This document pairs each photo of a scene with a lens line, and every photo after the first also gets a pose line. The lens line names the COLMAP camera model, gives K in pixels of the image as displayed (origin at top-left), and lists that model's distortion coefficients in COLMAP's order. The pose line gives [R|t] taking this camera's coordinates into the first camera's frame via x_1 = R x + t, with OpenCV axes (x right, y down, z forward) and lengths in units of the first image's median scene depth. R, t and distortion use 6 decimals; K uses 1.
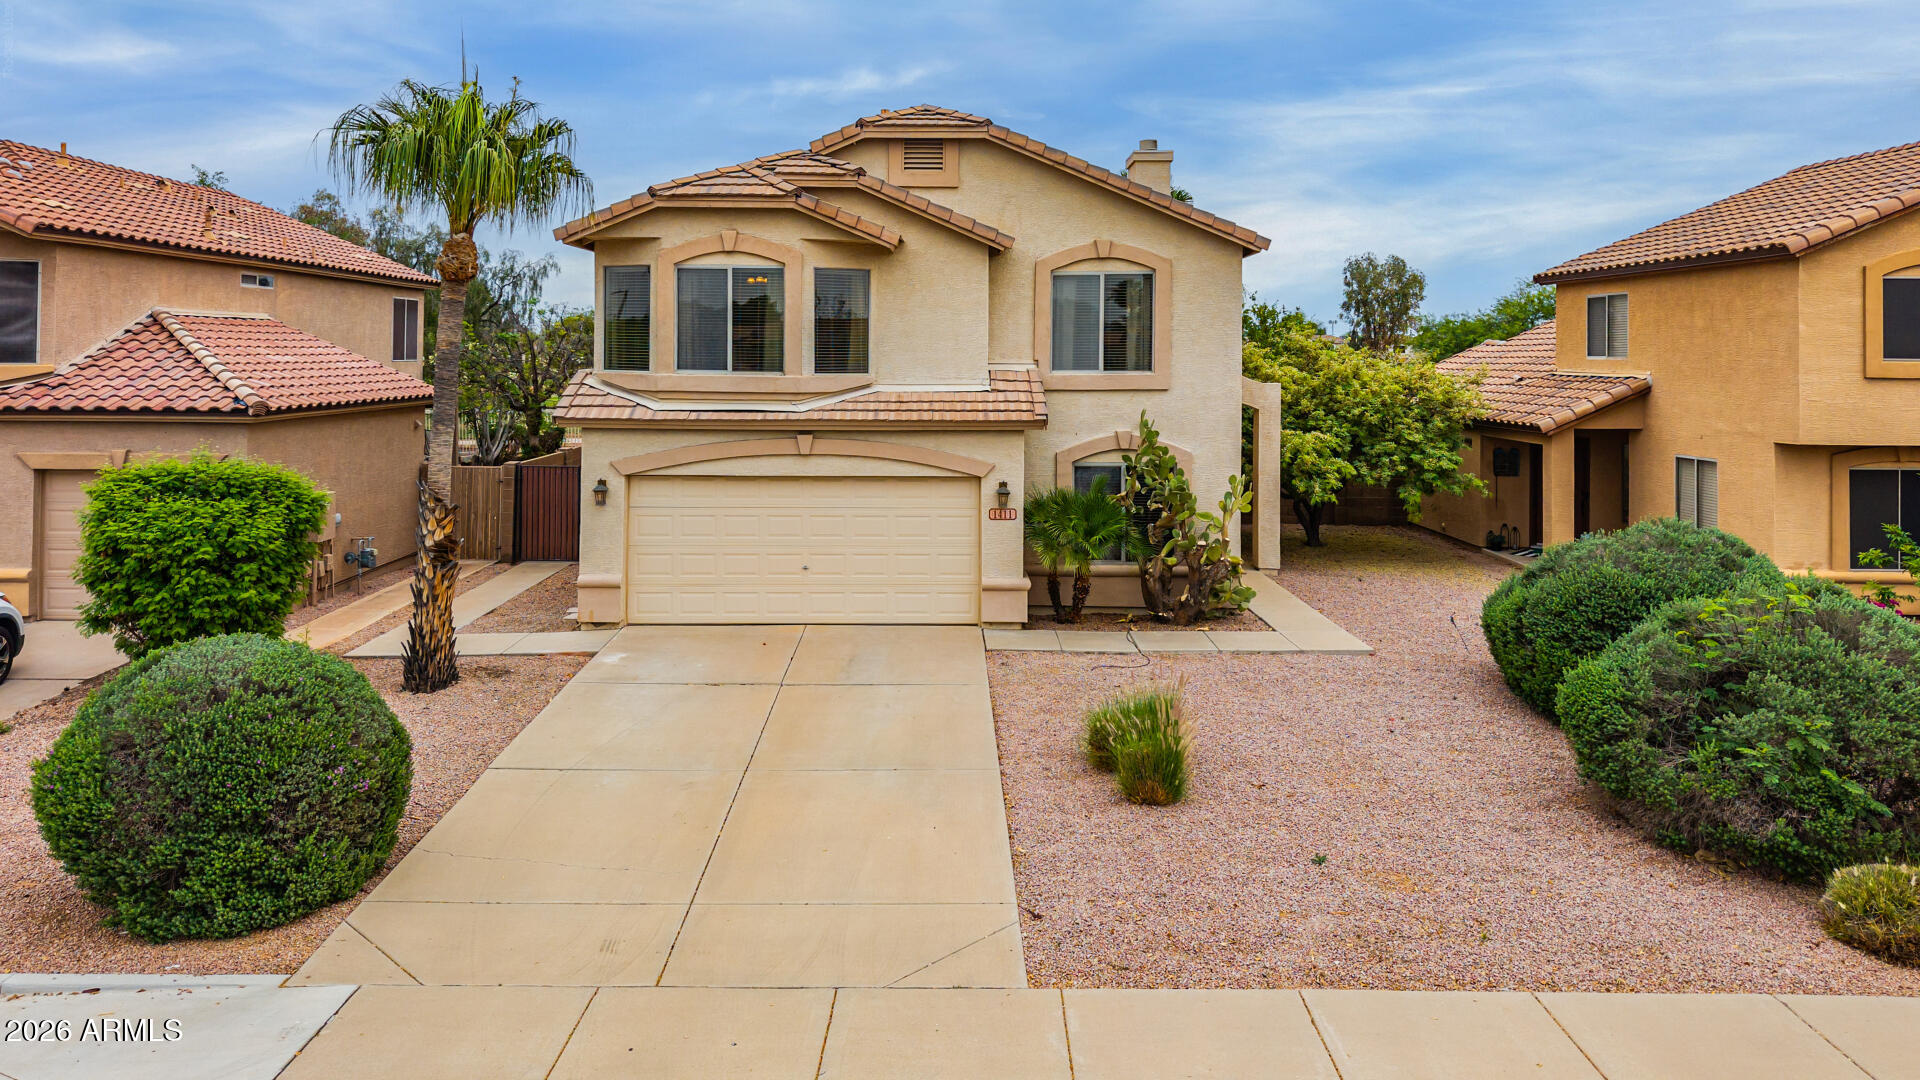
lens RADIAL K [[1308.2, 0, 955.7], [0, 1308.2, 466.4], [0, 0, 1]] dist [0.019618, -0.016330]
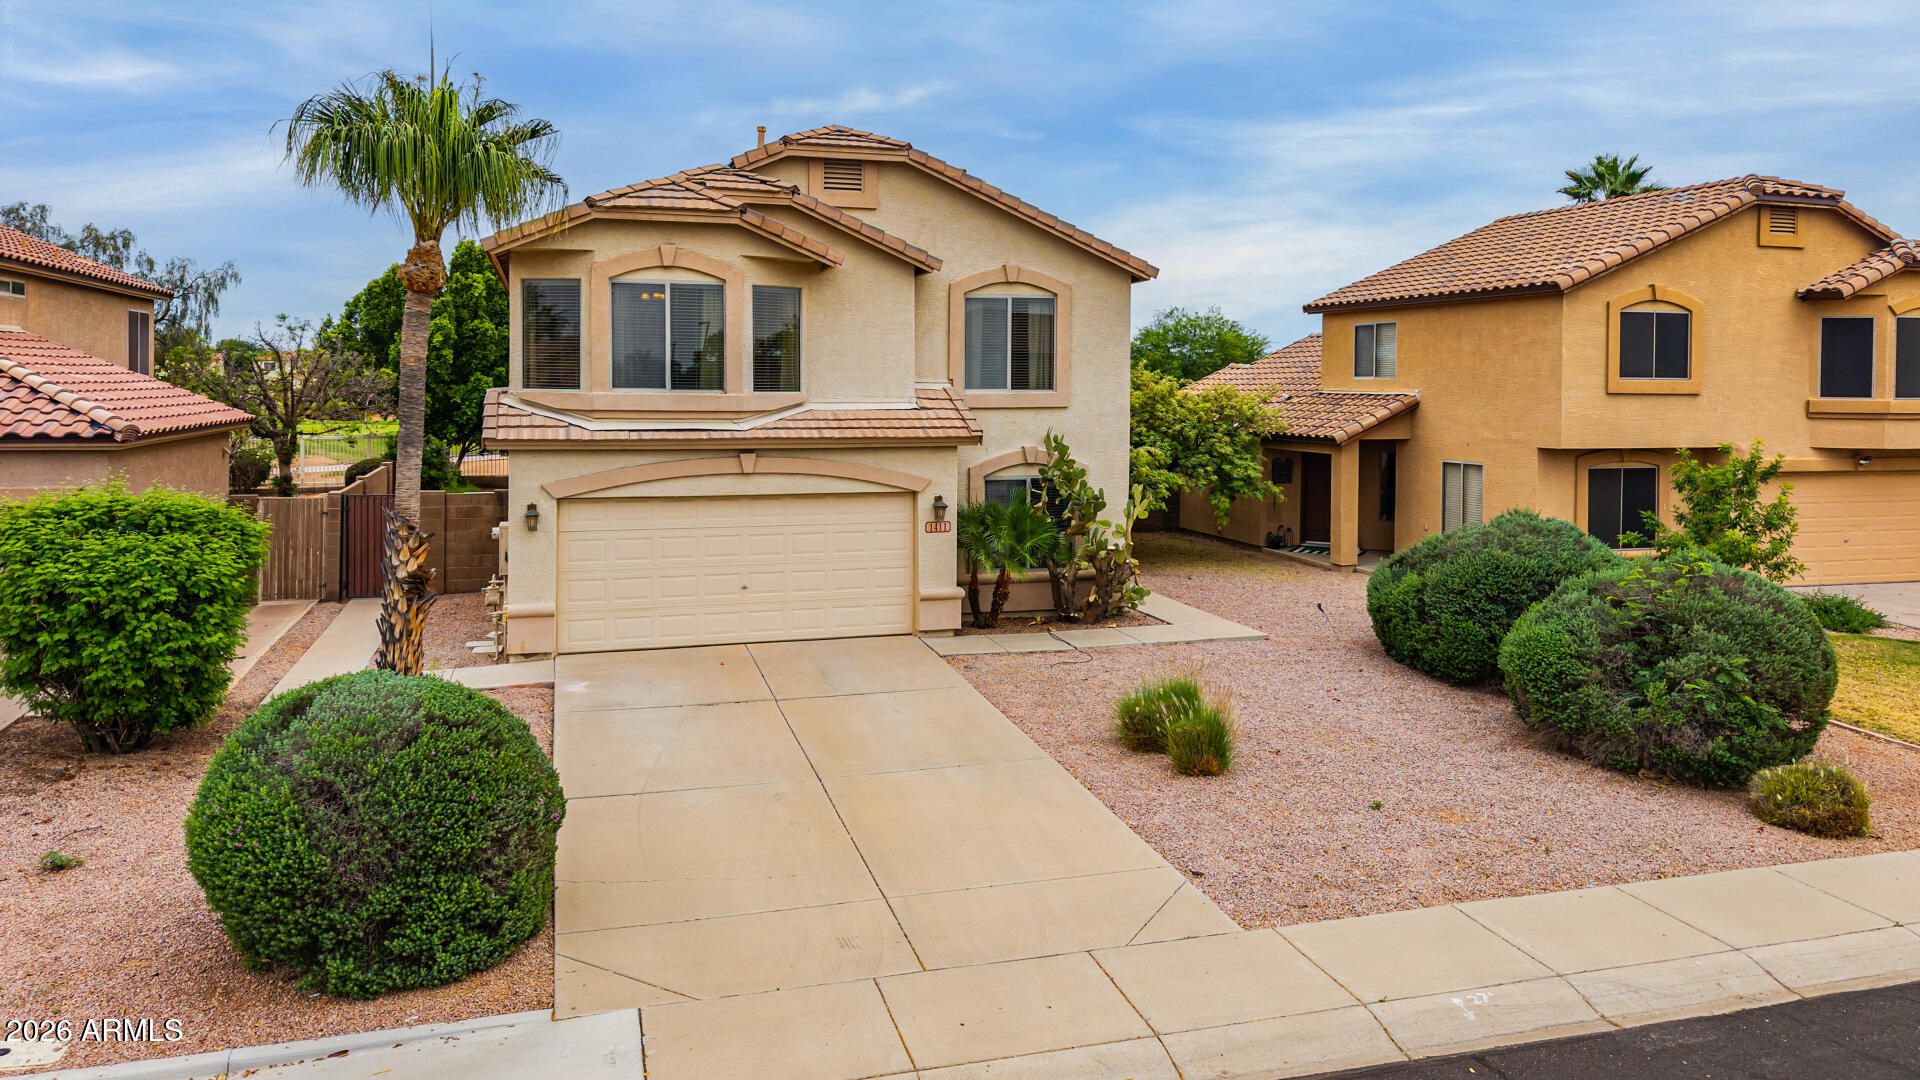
lens RADIAL K [[1293.4, 0, 960.0], [0, 1293.4, 540.0], [0, 0, 1]] dist [0.023556, -0.022667]
pose [[0.959303, -0.034765, 0.280232, -0.240995], [0.023954, 0.998834, 0.041913, 0.004216], [-0.281362, -0.033495, 0.959017, 0.003890]]
